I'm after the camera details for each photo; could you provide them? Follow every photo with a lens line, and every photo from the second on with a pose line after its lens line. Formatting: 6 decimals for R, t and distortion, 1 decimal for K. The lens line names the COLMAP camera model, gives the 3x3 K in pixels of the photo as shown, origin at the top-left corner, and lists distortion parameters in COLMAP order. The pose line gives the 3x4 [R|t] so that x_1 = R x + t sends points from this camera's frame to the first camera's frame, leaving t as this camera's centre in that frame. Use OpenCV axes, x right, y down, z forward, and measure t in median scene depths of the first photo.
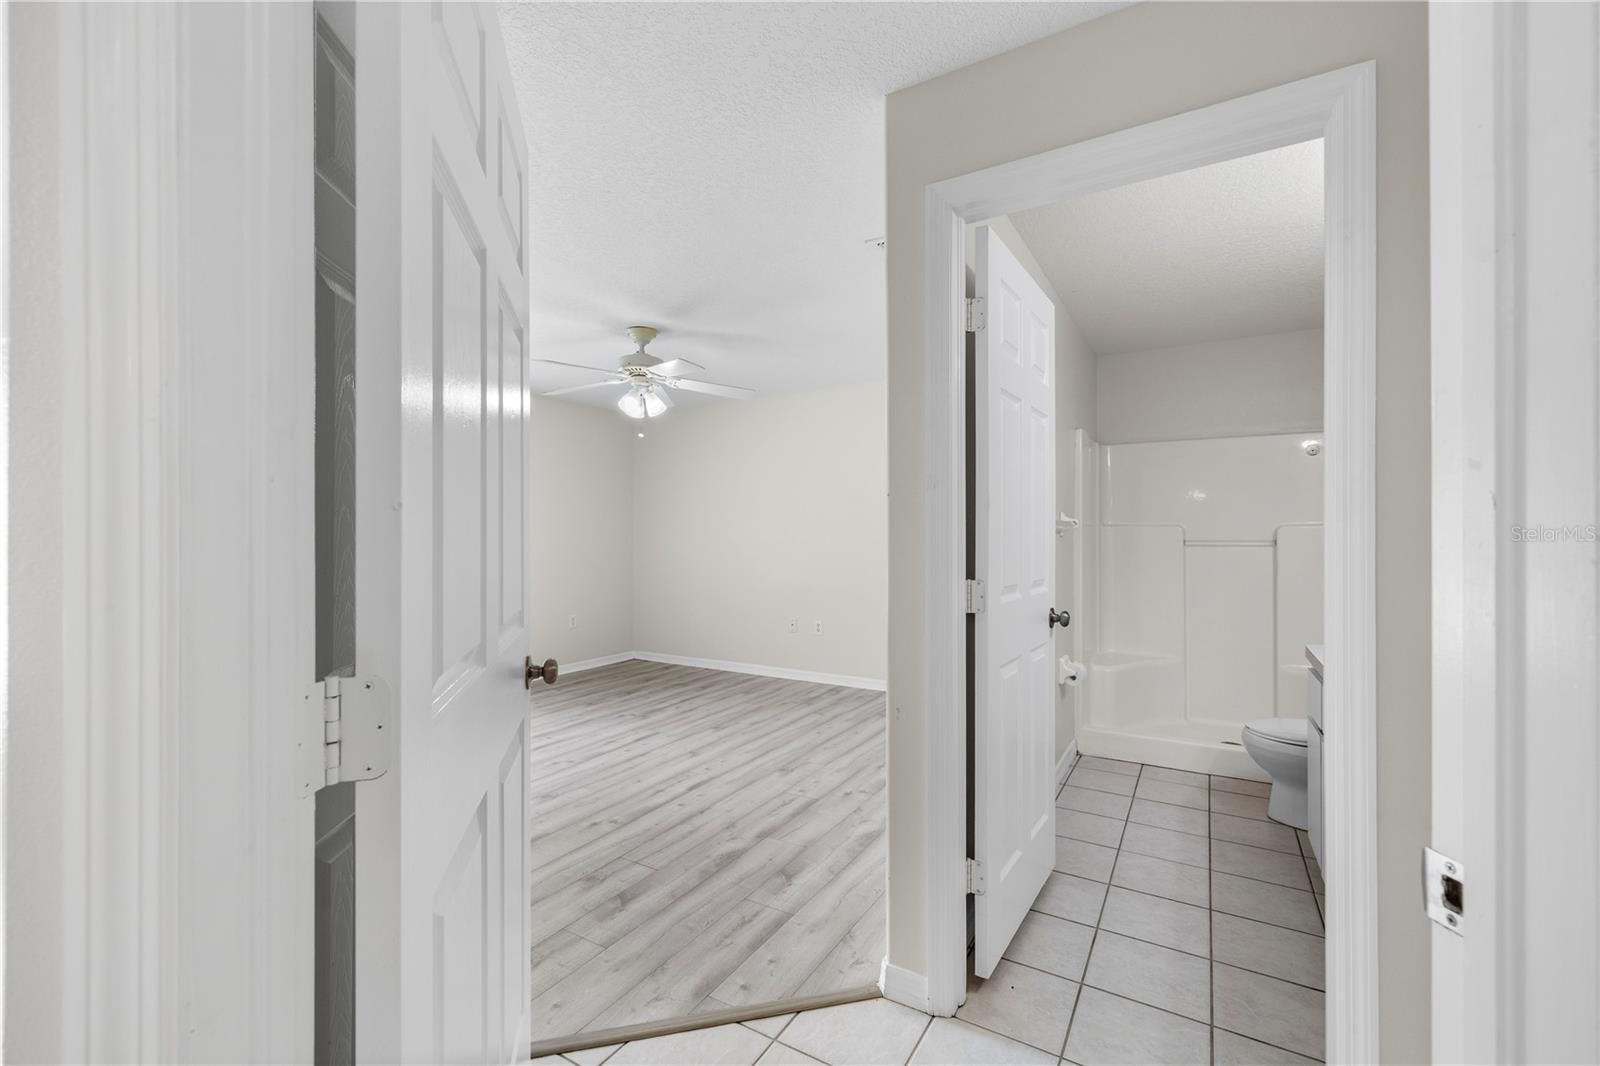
lens RADIAL K [[673.8, 0, 798.4], [0, 673.8, 533.0], [0, 0, 1]] dist [0.001334, 0.000246]
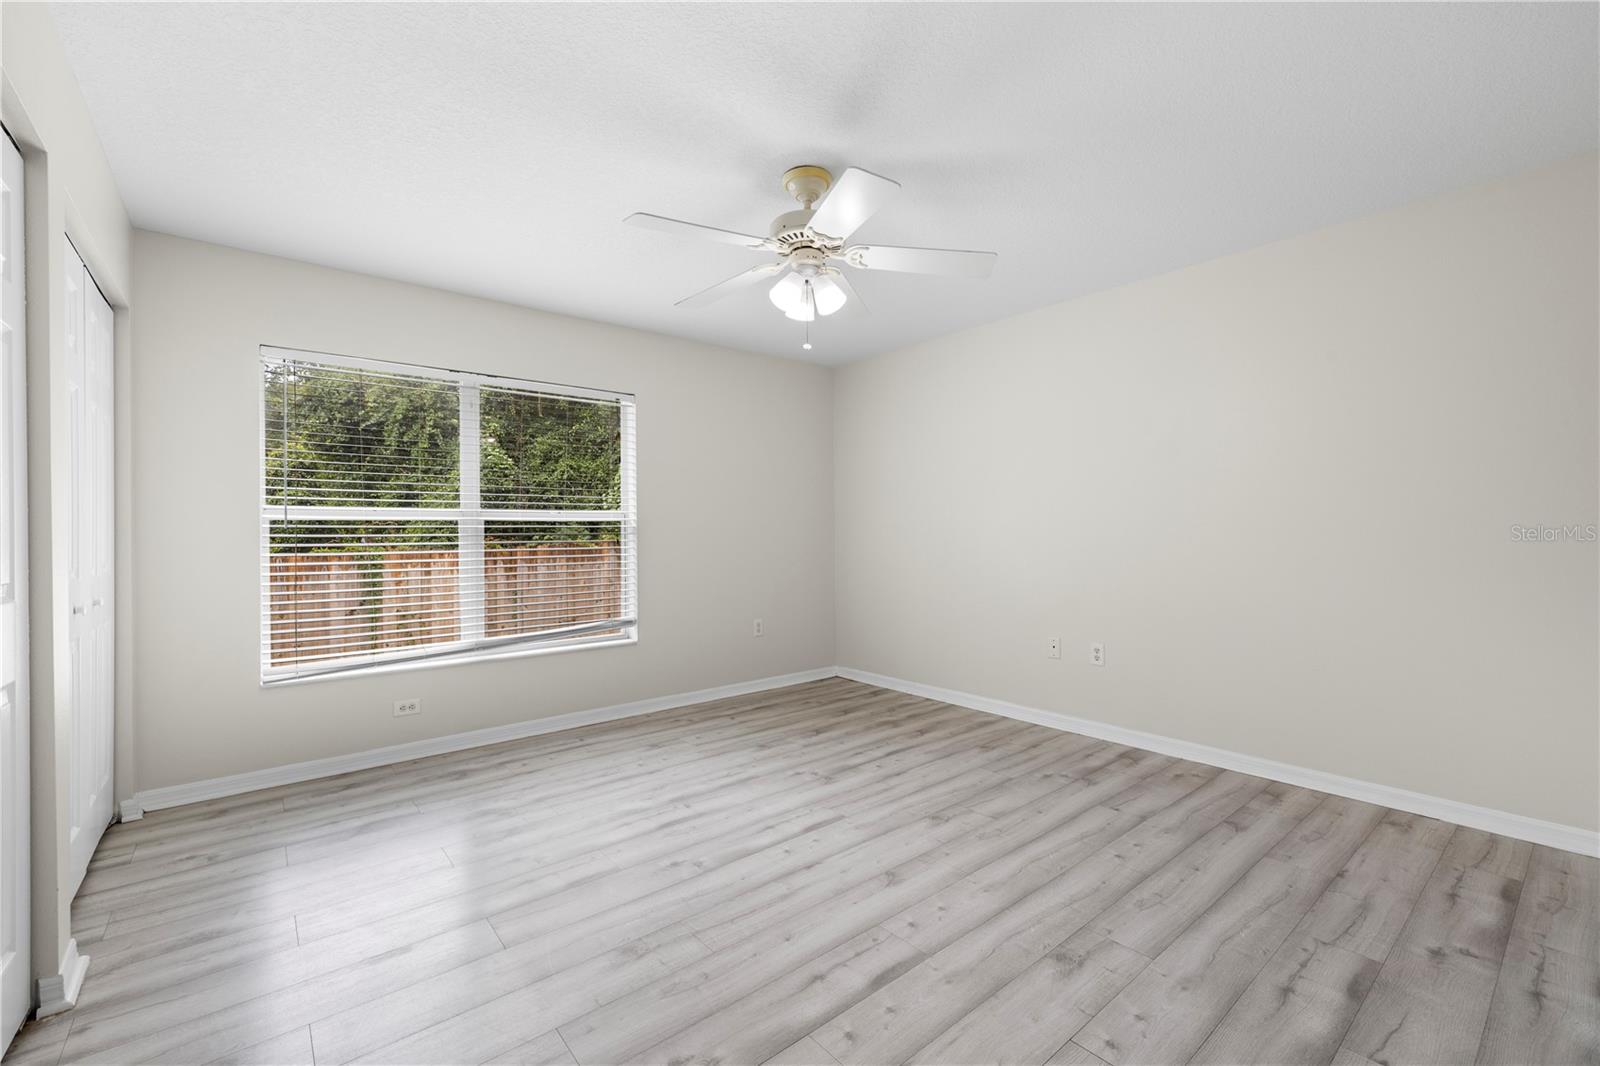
lens RADIAL K [[673.8, 0, 798.4], [0, 673.8, 533.0], [0, 0, 1]] dist [0.001334, 0.000246]
pose [[0.941653, -0.006419, -0.336524, -0.033564], [0.008513, 0.999952, 0.004747, 0.025449], [0.336477, -0.007335, 0.941663, 0.424751]]
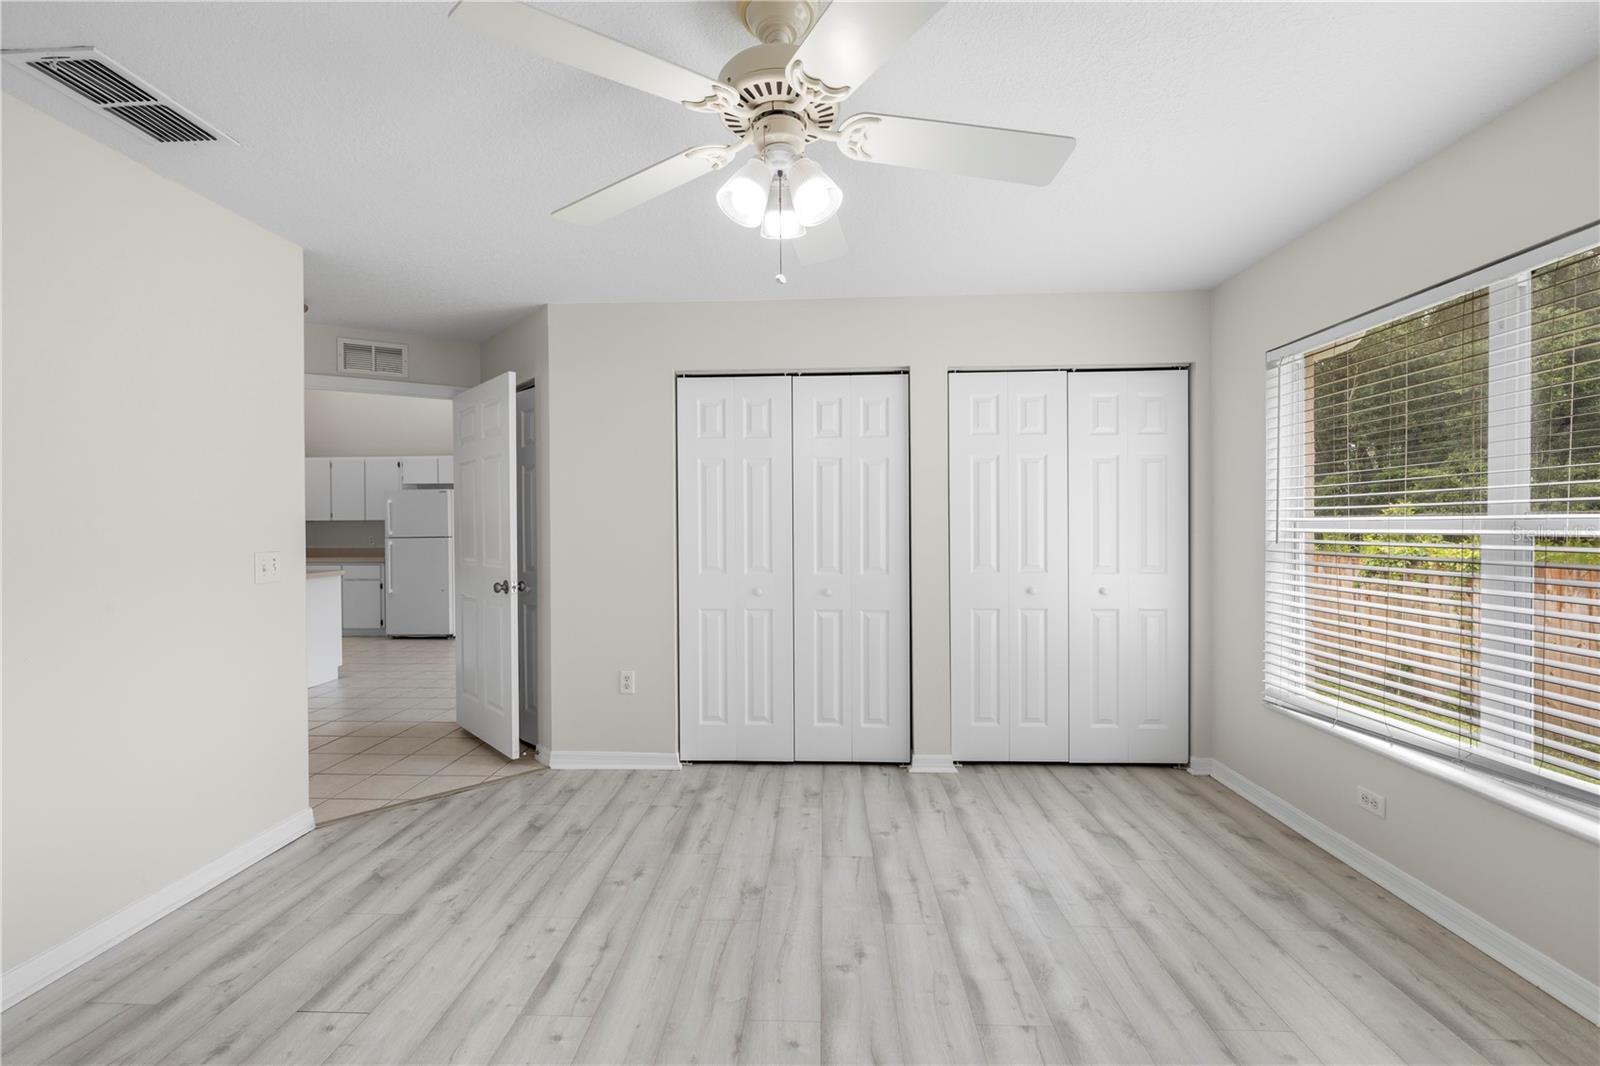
lens RADIAL K [[673.8, 0, 798.4], [0, 673.8, 533.0], [0, 0, 1]] dist [0.001334, 0.000246]
pose [[-0.877352, 0.010125, -0.479740, -0.057778], [0.007180, 0.999942, 0.007973, -0.002423], [0.479793, 0.003551, -0.877375, 1.393123]]
